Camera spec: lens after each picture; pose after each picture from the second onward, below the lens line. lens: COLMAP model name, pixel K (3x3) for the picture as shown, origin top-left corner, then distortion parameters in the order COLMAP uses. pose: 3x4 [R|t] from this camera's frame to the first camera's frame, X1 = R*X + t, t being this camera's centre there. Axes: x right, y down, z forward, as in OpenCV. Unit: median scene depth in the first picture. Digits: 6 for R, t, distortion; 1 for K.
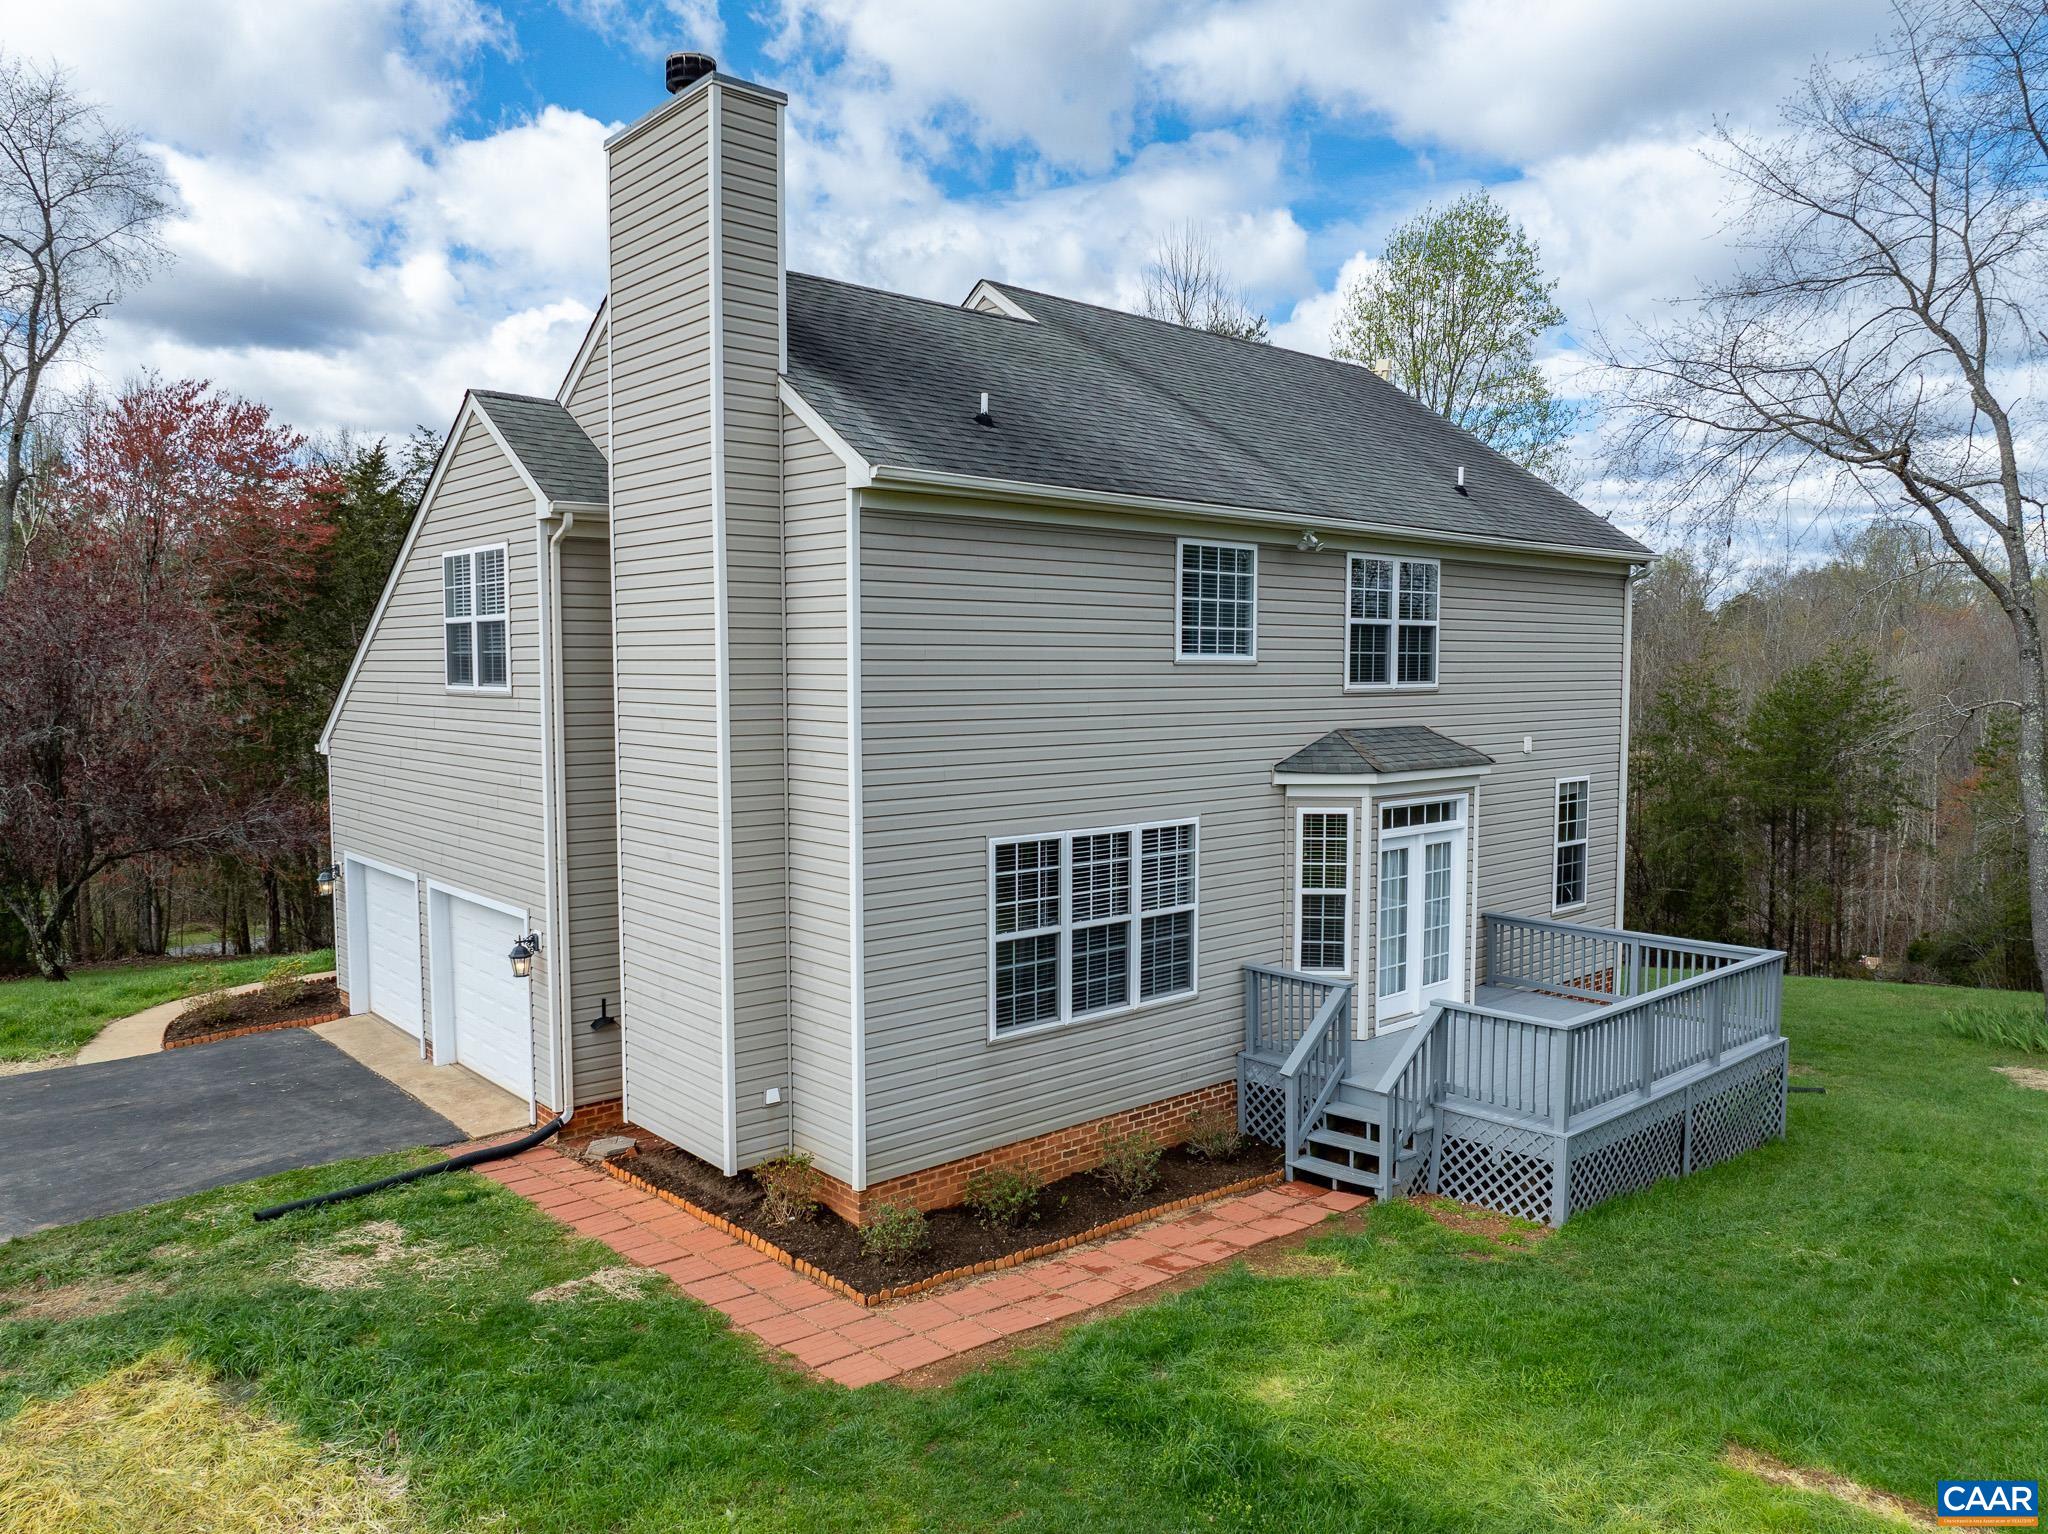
lens RADIAL K [[1446.4, 0, 1022.9], [0, 1446.4, 763.9], [0, 0, 1]] dist [-0.044447, 0.011981]
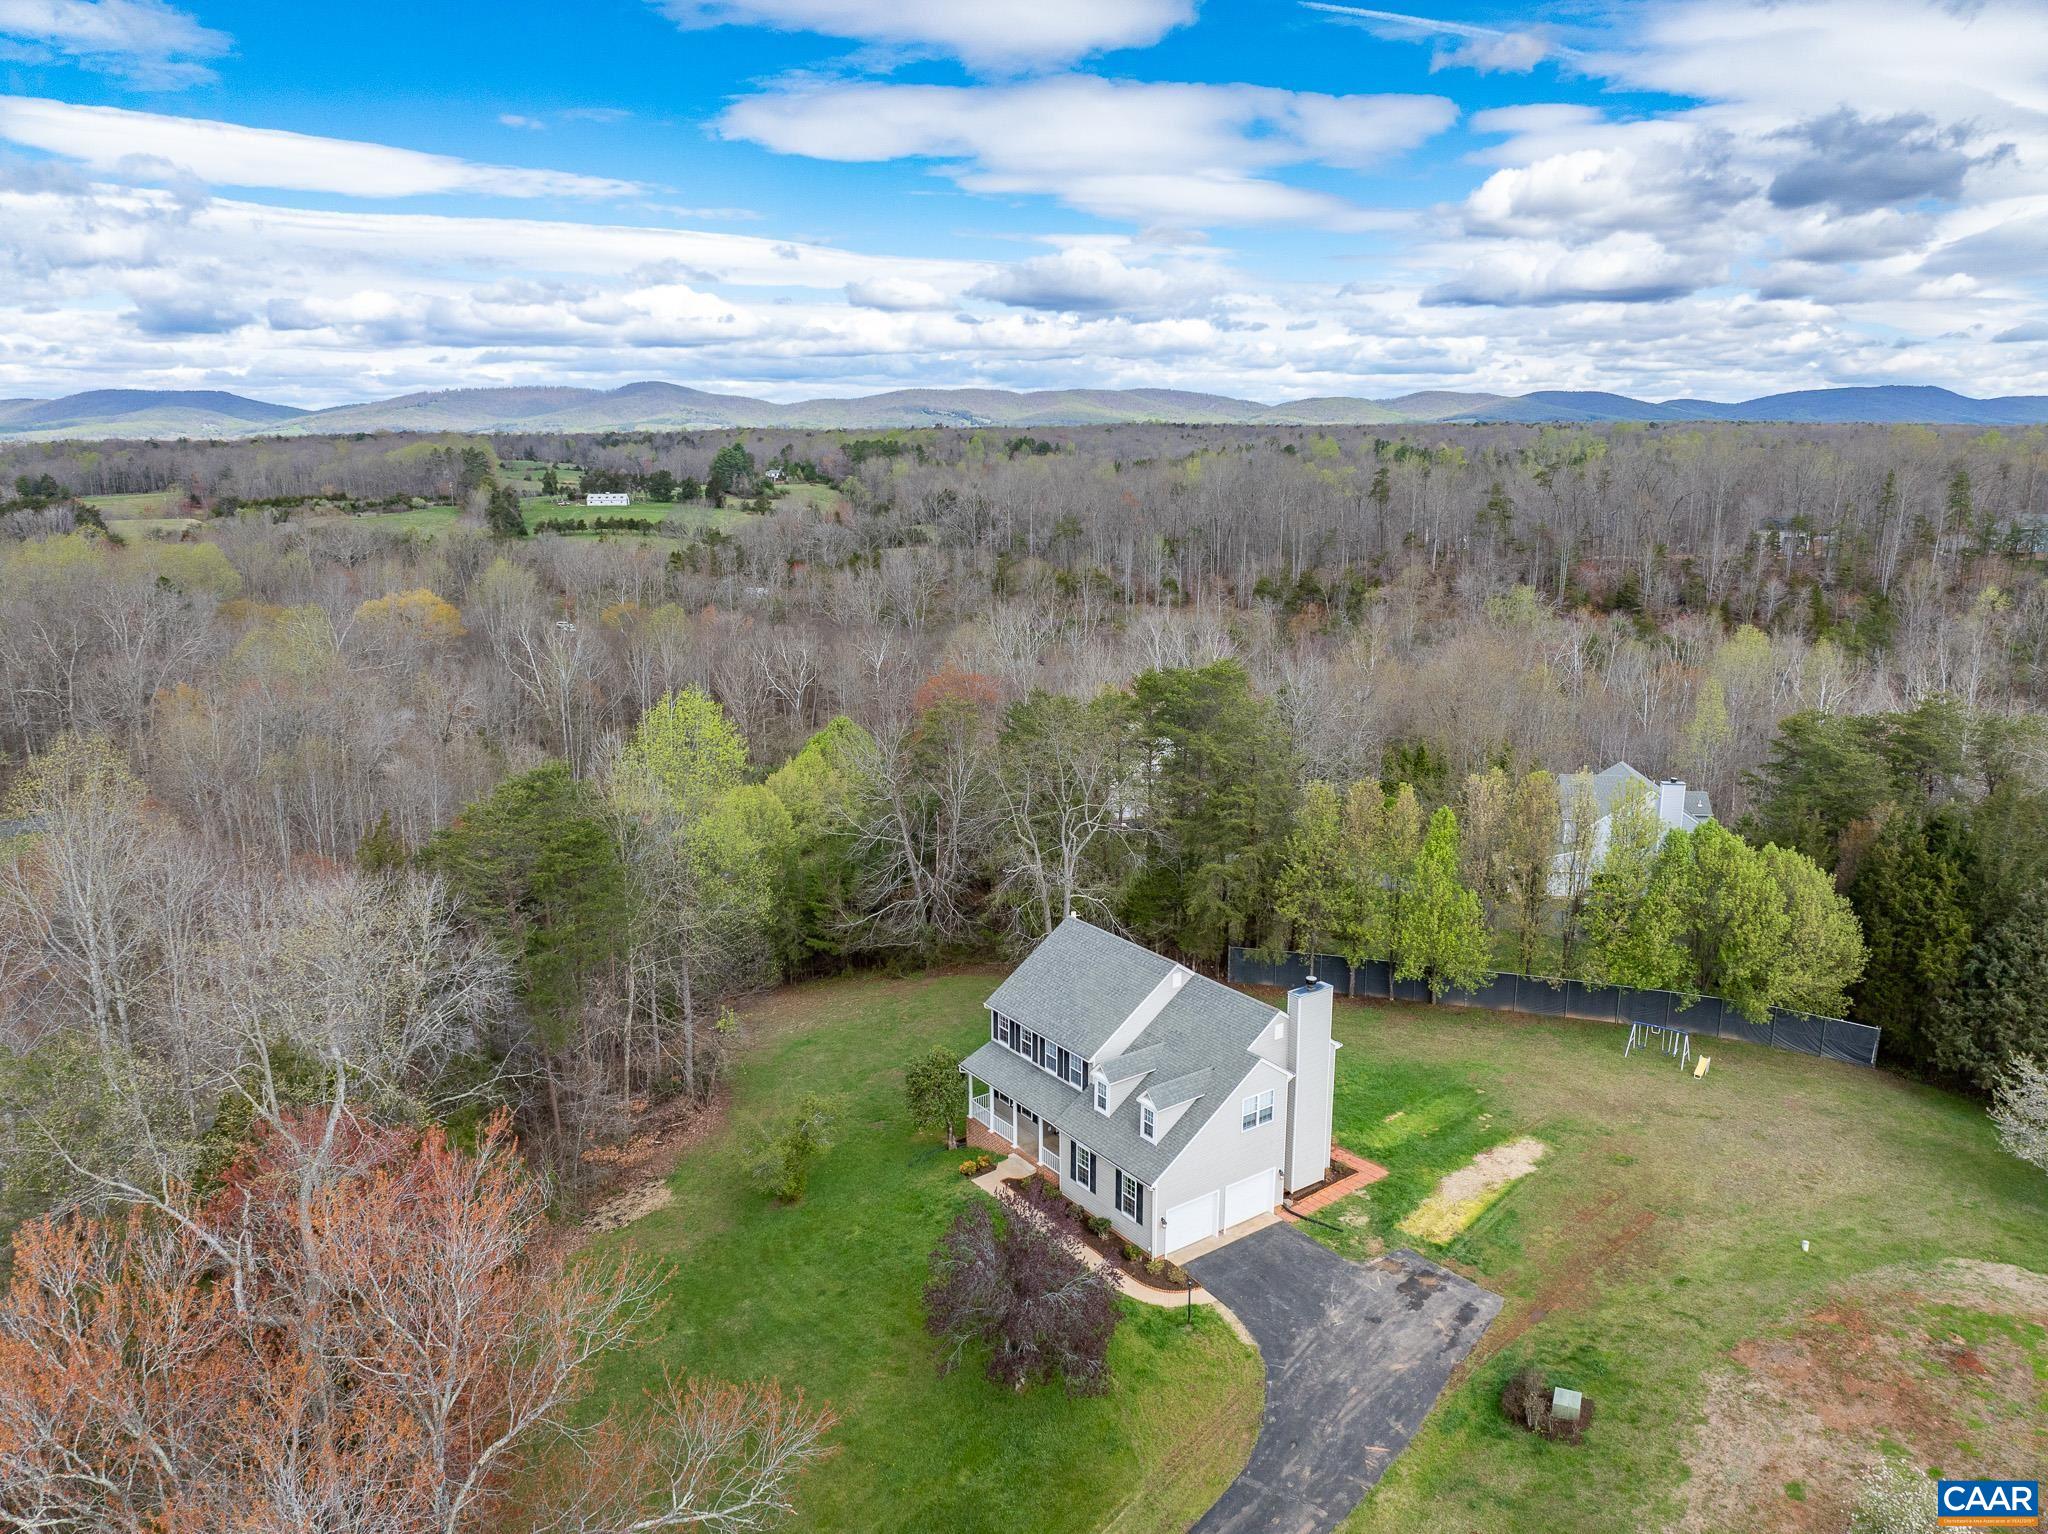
lens RADIAL K [[1446.4, 0, 1026.6], [0, 1446.4, 758.7], [0, 0, 1]] dist [-0.044447, 0.011981]
pose [[0.102755, -0.222215, 0.969568, -4.937548], [0.069577, 0.973946, 0.215844, -2.353972], [-0.992270, 0.045280, 0.115539, 1.374283]]
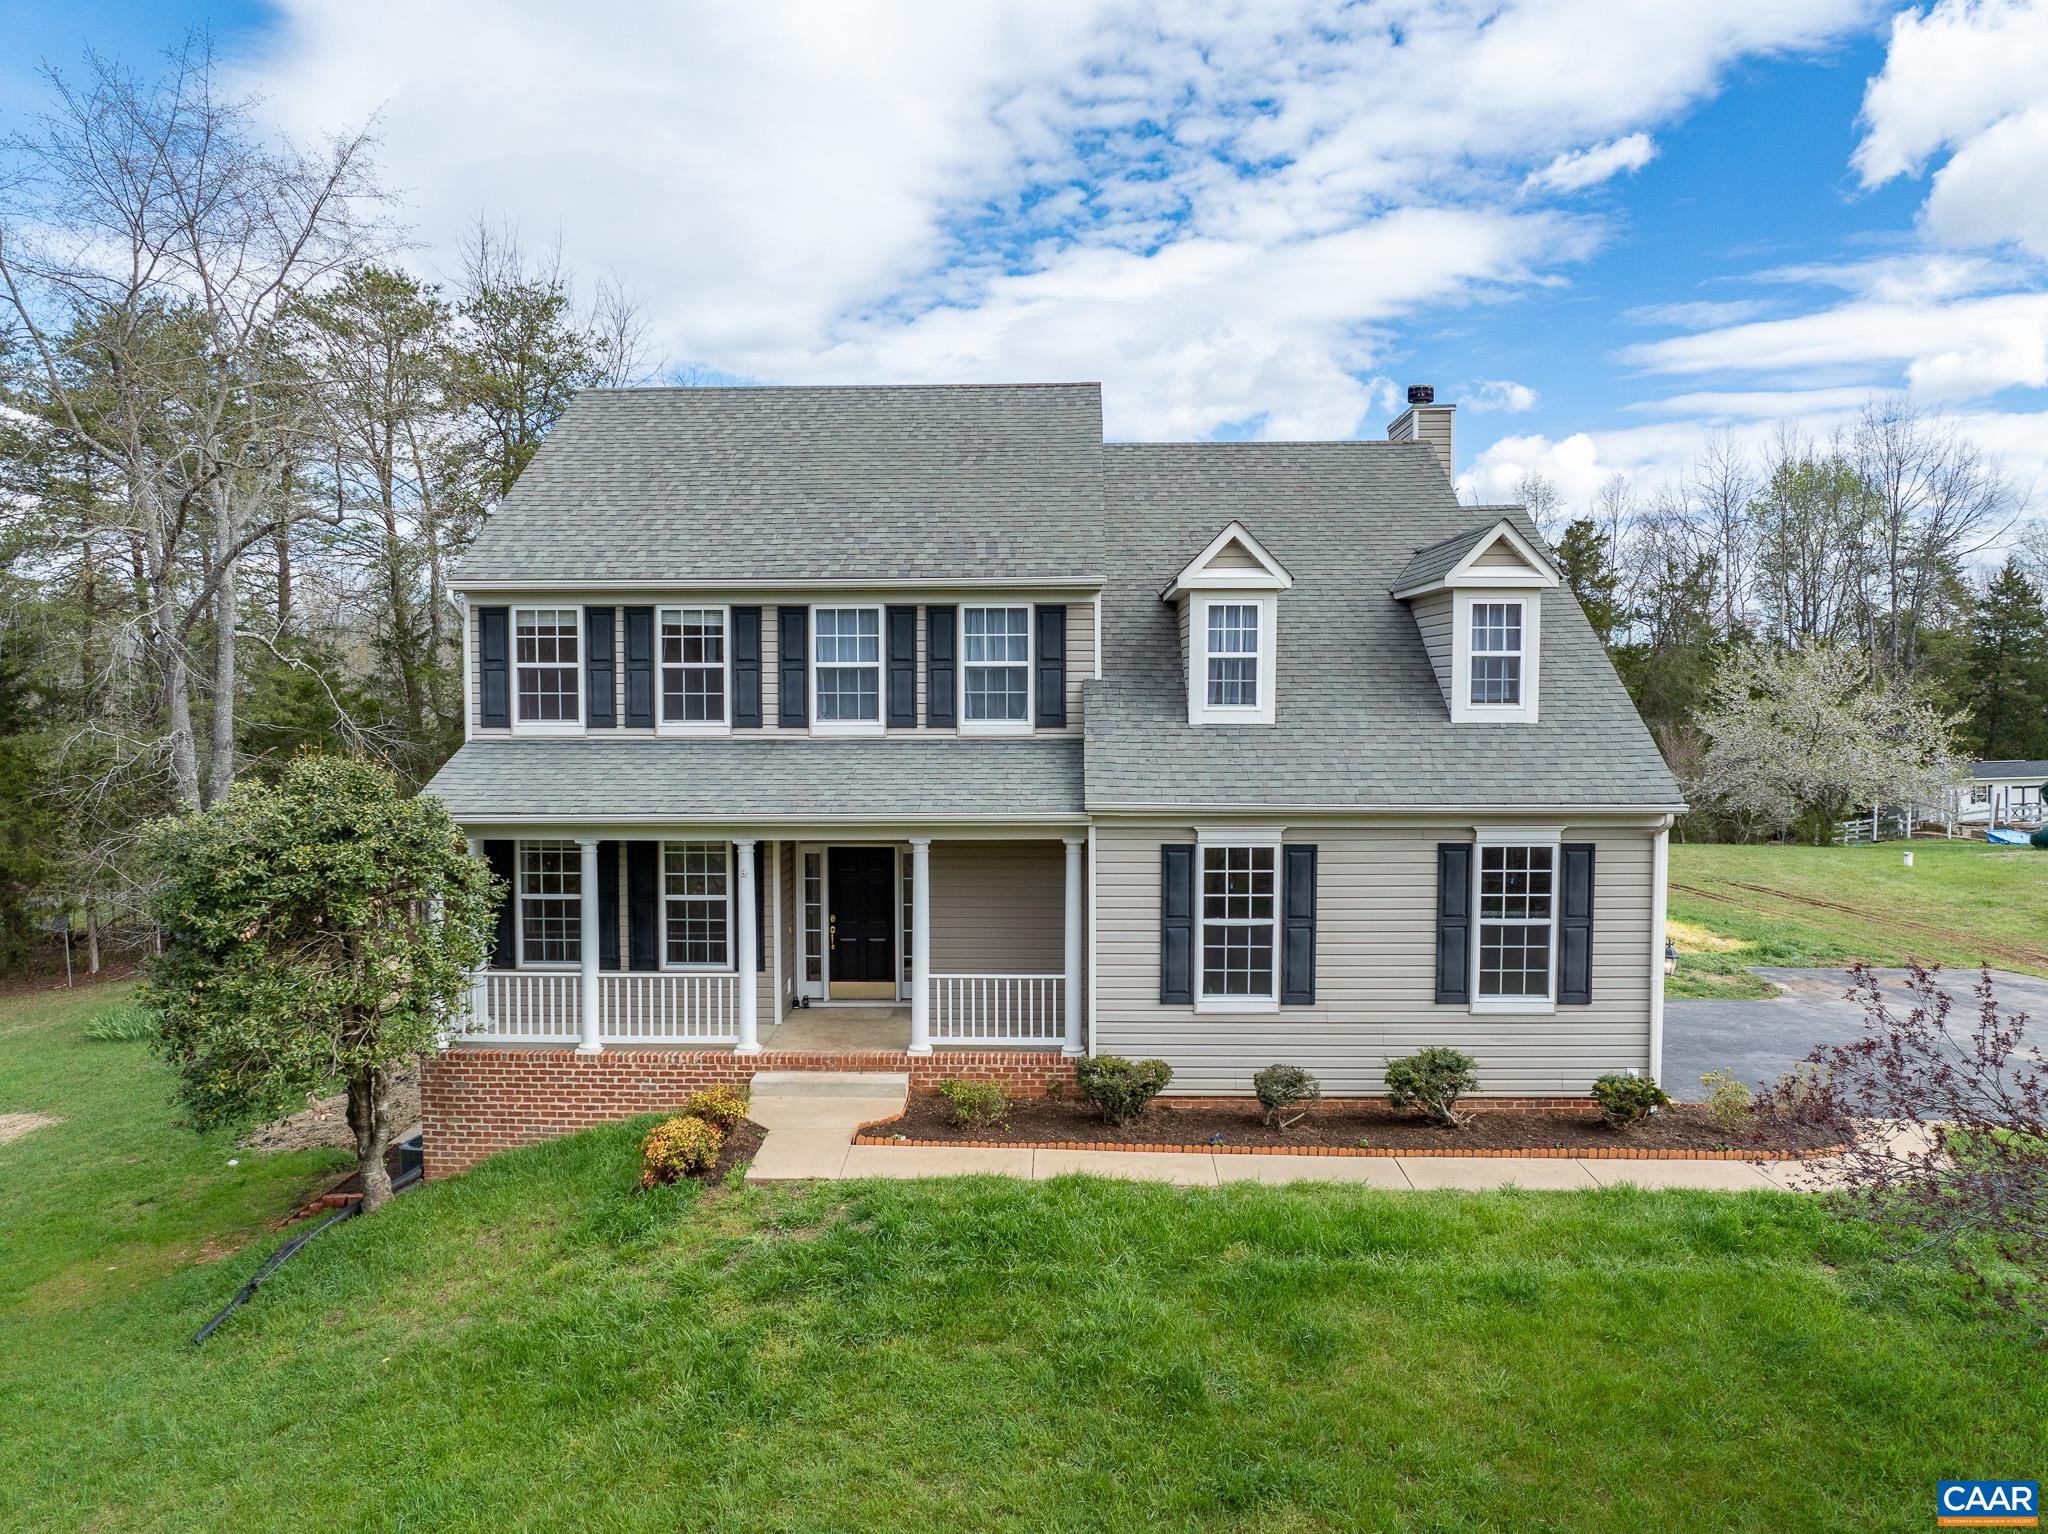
lens RADIAL K [[1446.4, 0, 1030.2], [0, 1446.4, 766.3], [0, 0, 1]] dist [-0.044447, 0.011981]
pose [[-0.726478, -0.037603, 0.686160, -1.212015], [0.045433, 0.993689, 0.102559, -0.208606], [-0.685686, 0.105681, -0.720185, 2.854492]]
